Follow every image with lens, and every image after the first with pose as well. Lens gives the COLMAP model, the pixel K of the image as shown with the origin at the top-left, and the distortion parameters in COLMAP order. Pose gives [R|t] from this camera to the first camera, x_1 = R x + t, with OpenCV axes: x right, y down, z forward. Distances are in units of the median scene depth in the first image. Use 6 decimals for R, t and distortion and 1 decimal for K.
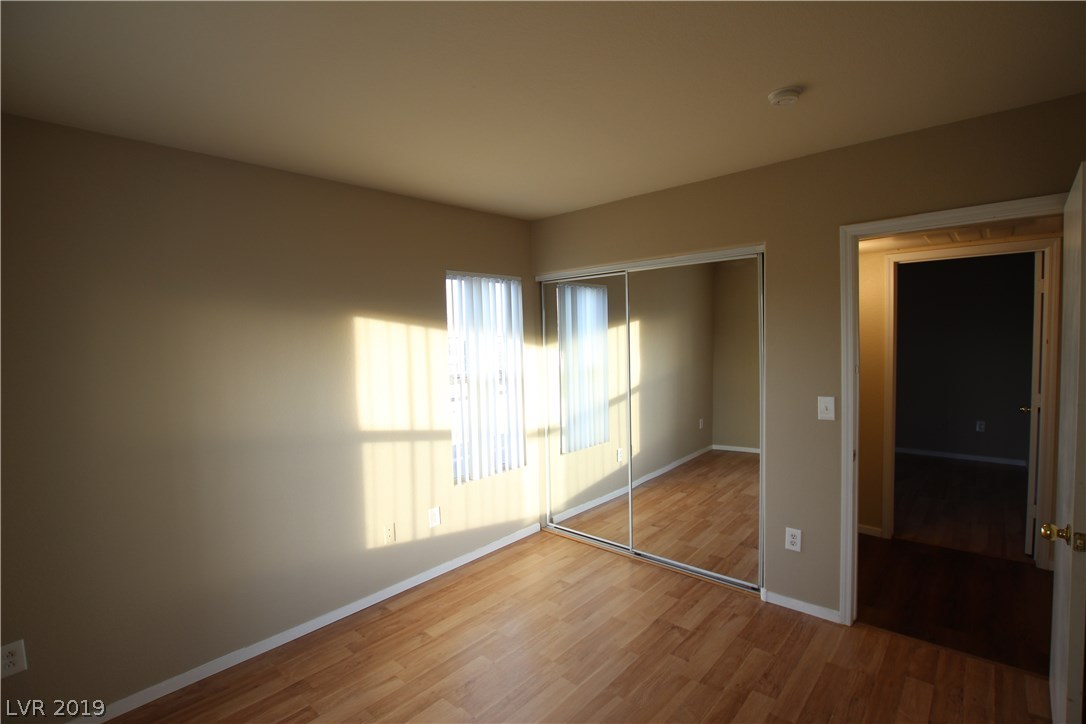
lens RADIAL K [[503.0, 0, 543.1], [0, 503.0, 363.8], [0, 0, 1]] dist [-0.034626, 0.006056]
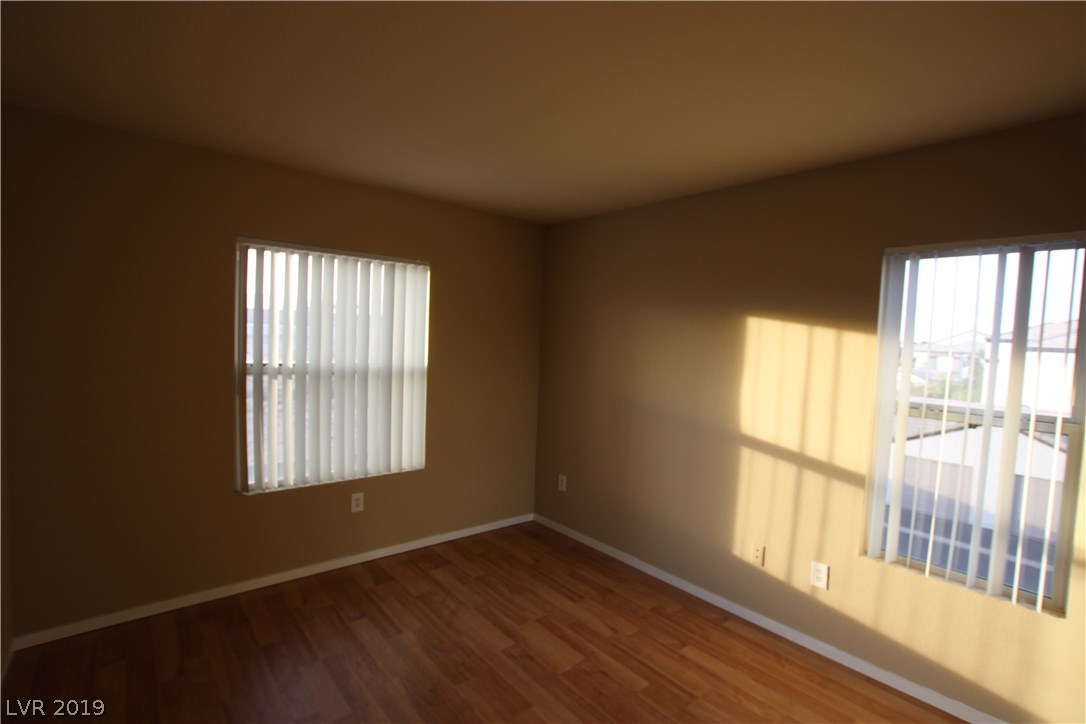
lens RADIAL K [[503.0, 0, 543.5], [0, 503.0, 360.9], [0, 0, 1]] dist [-0.034626, 0.006056]
pose [[-0.129450, 0.077309, -0.988568, 0.623508], [-0.086737, 0.992252, 0.088956, -0.058706], [0.987785, 0.097261, -0.121742, 0.702089]]
